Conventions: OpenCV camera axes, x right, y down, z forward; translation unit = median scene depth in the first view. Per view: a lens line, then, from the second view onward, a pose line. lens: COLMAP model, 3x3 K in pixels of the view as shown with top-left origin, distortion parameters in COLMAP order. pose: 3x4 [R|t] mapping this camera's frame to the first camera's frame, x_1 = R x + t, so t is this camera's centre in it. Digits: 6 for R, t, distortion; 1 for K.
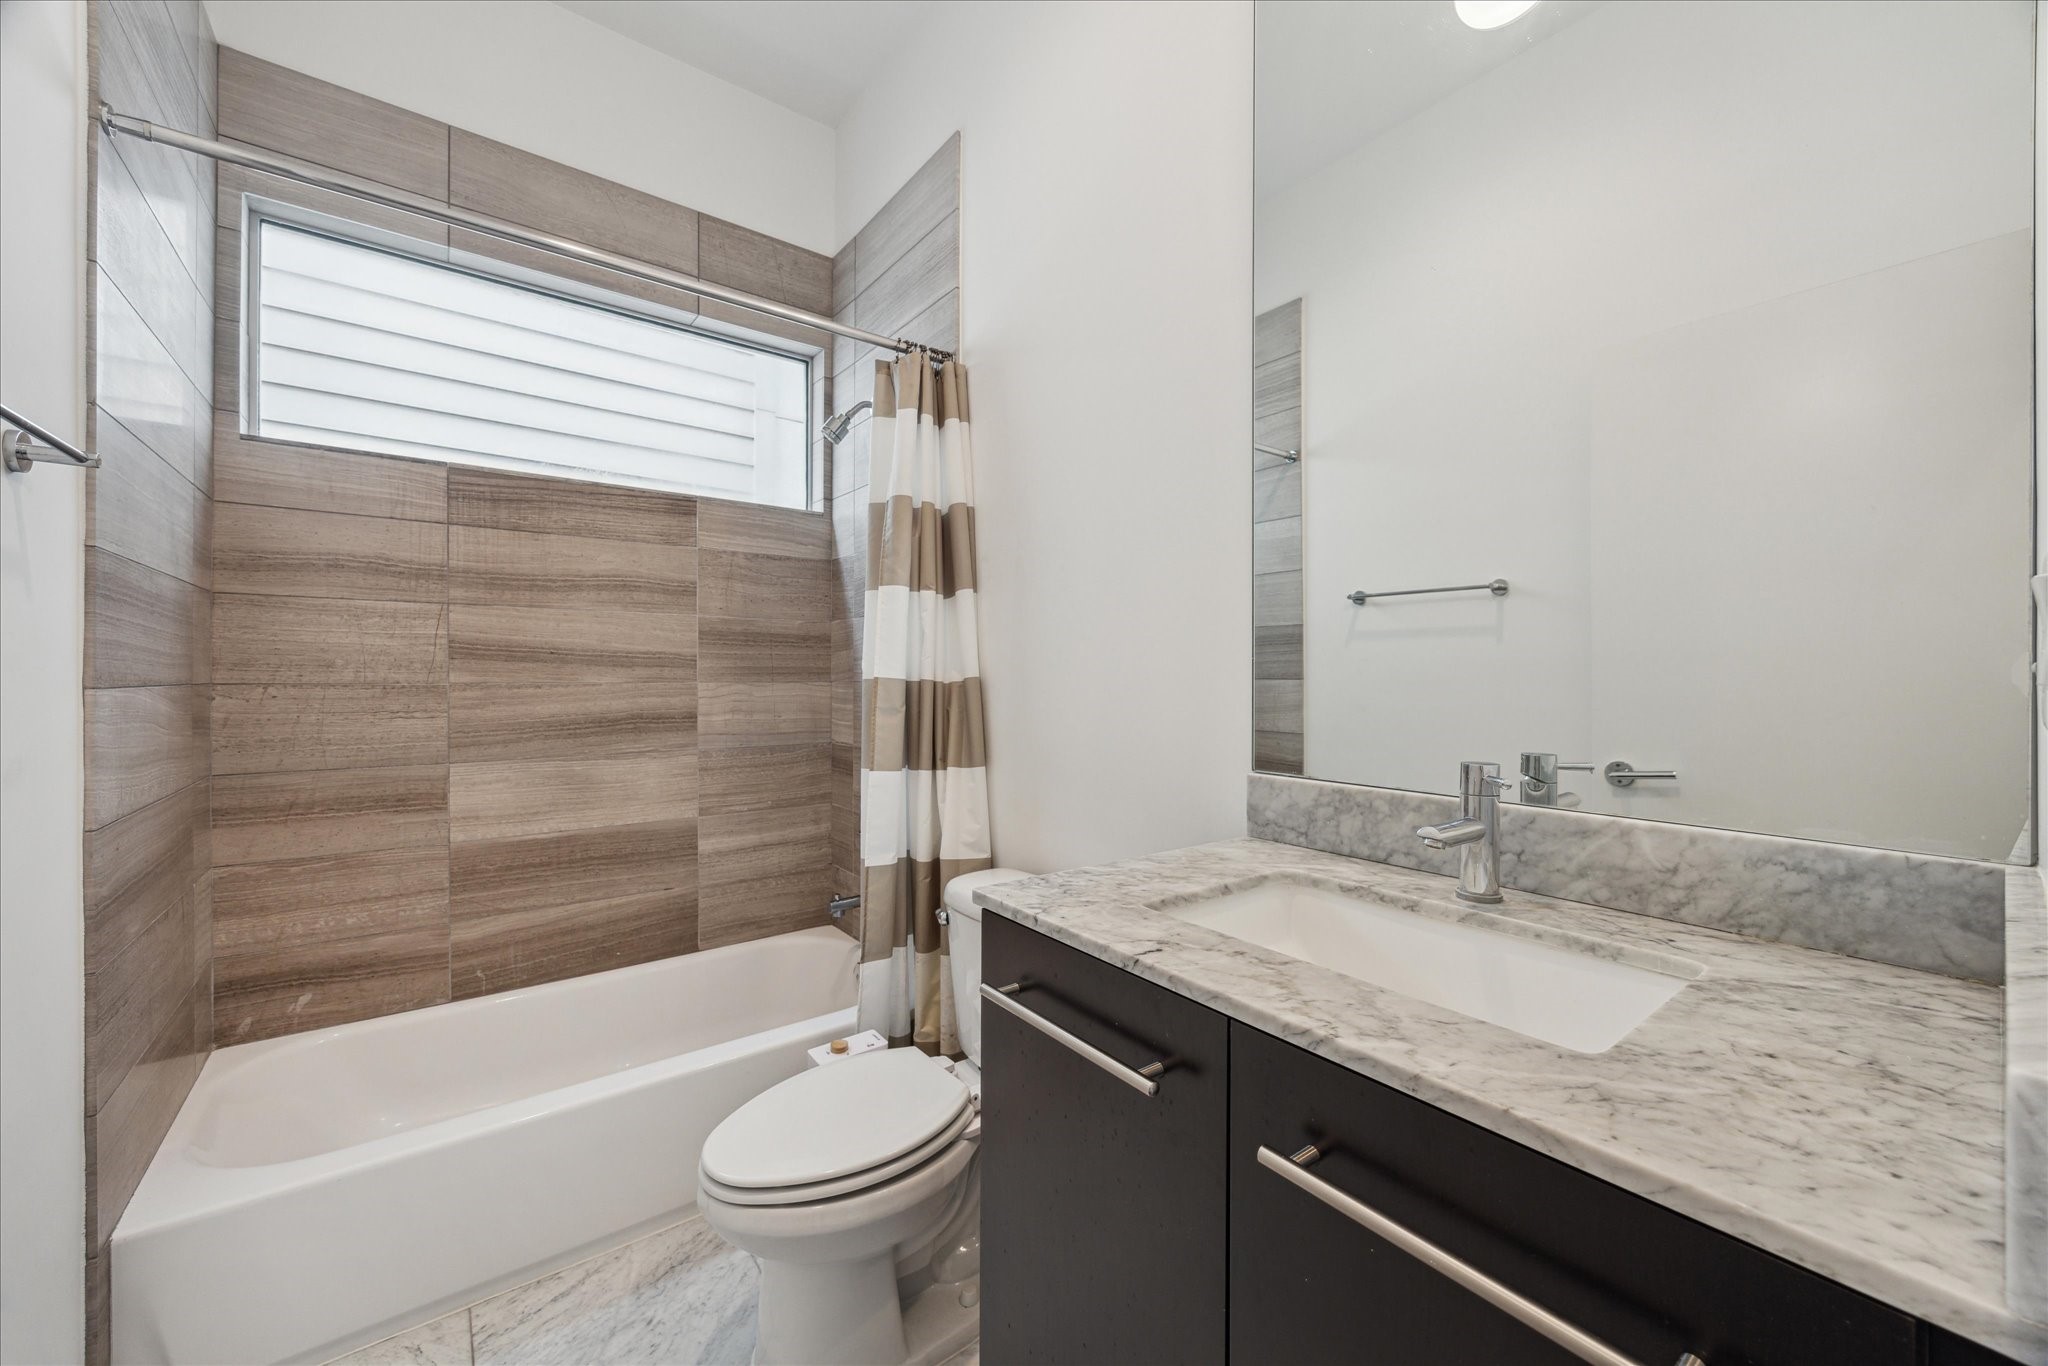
lens RADIAL K [[776.0, 0, 1027.6], [0, 776.0, 679.9], [0, 0, 1]] dist [-0.003772, 0.000061]
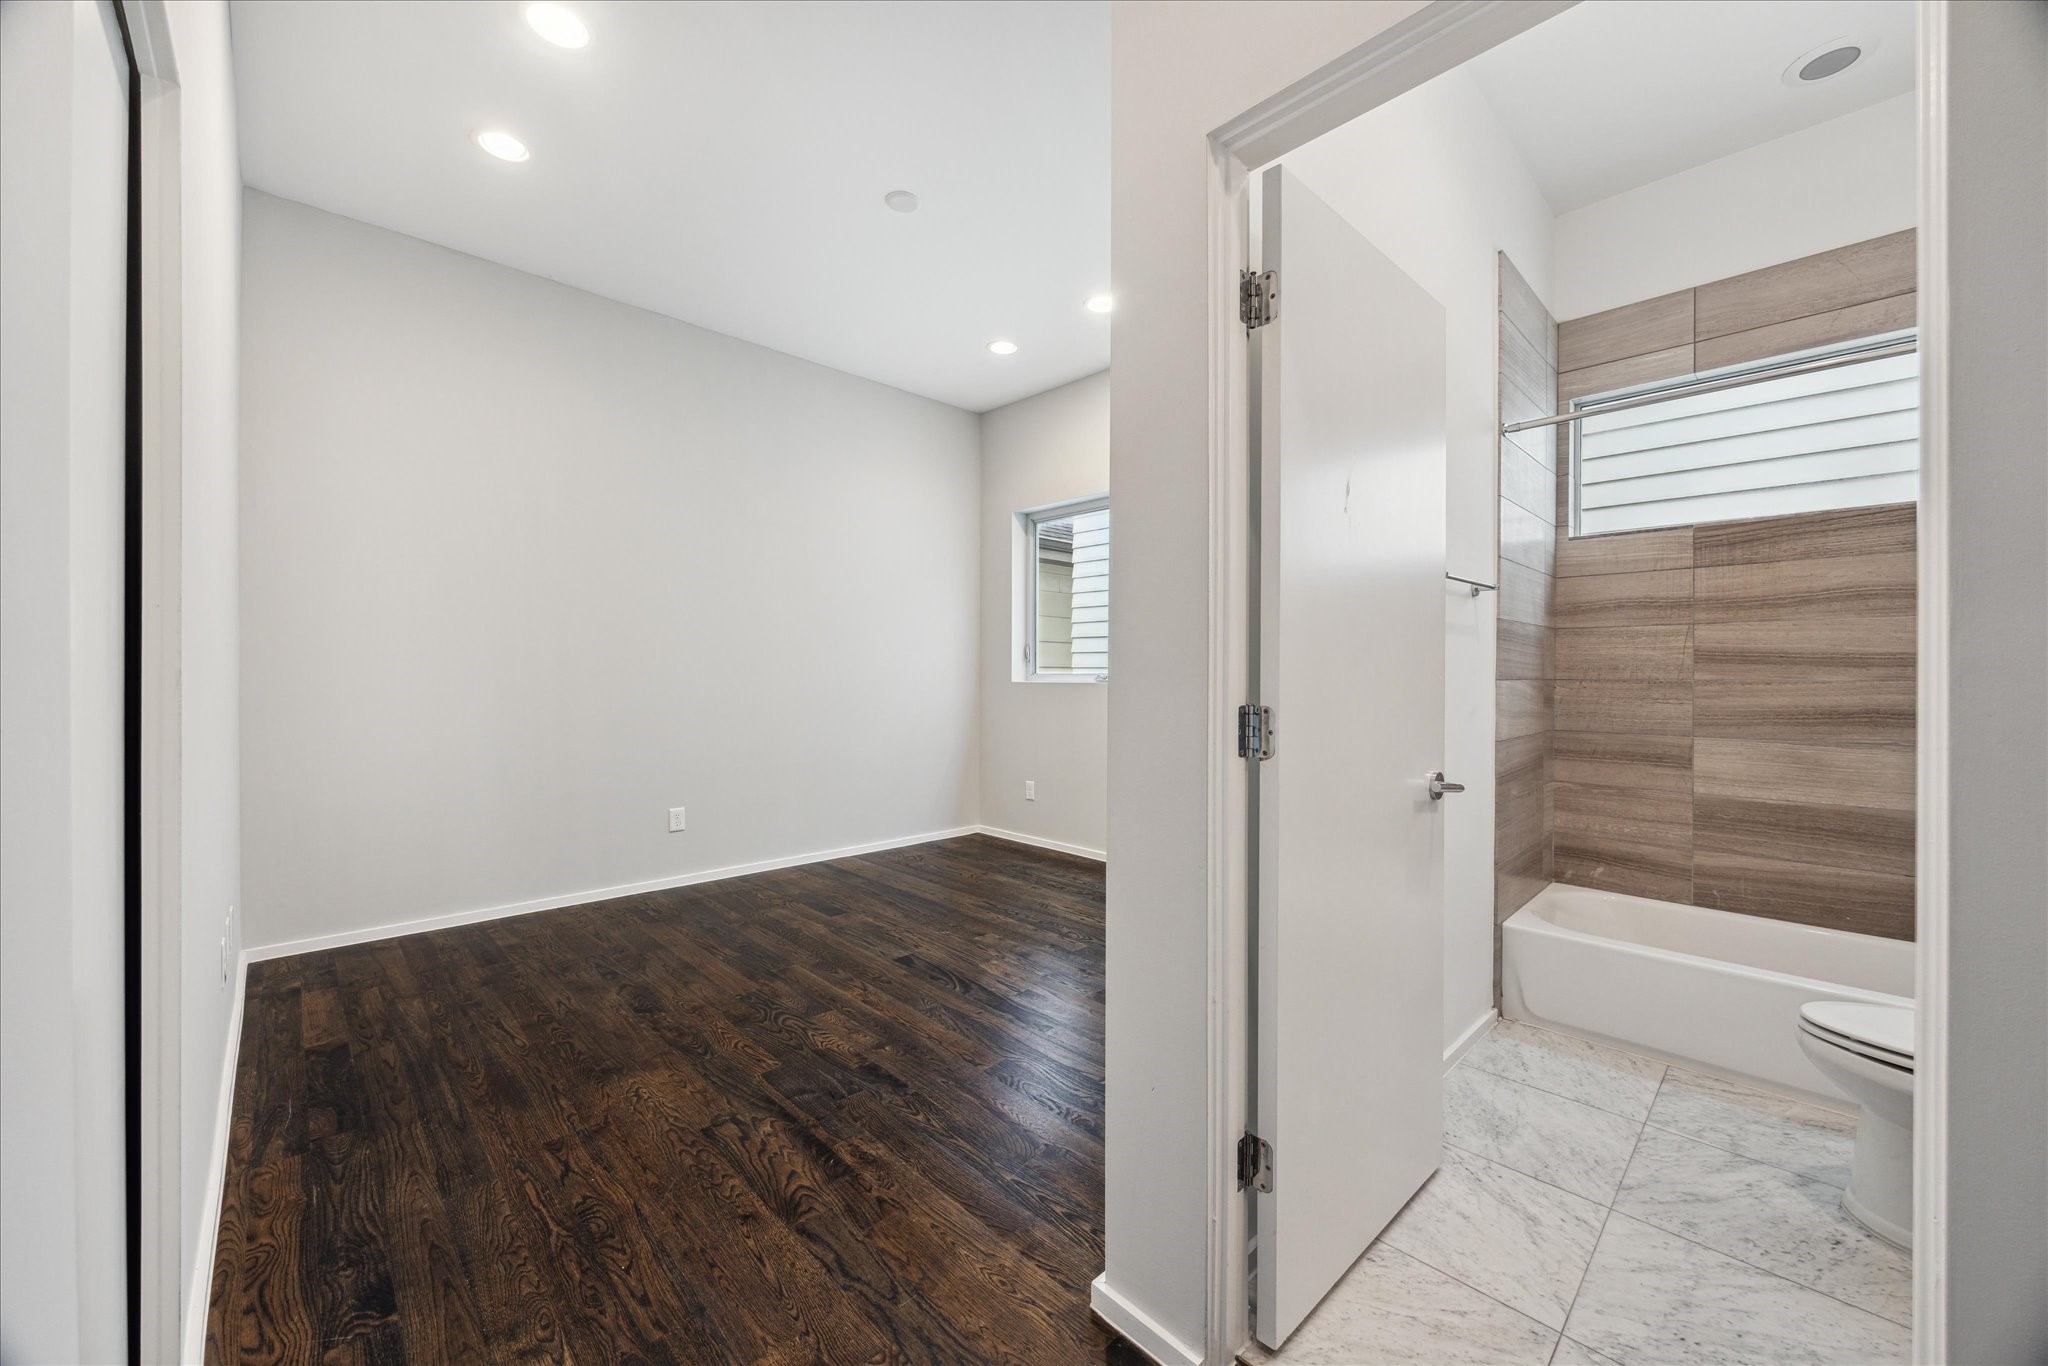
lens RADIAL K [[776.0, 0, 1026.1], [0, 776.0, 678.8], [0, 0, 1]] dist [-0.003772, 0.000061]
pose [[0.112381, 0.004626, -0.993654, 0.537545], [-0.005728, 0.999976, 0.004008, 0.003232], [0.993649, 0.005241, 0.112405, -0.385292]]
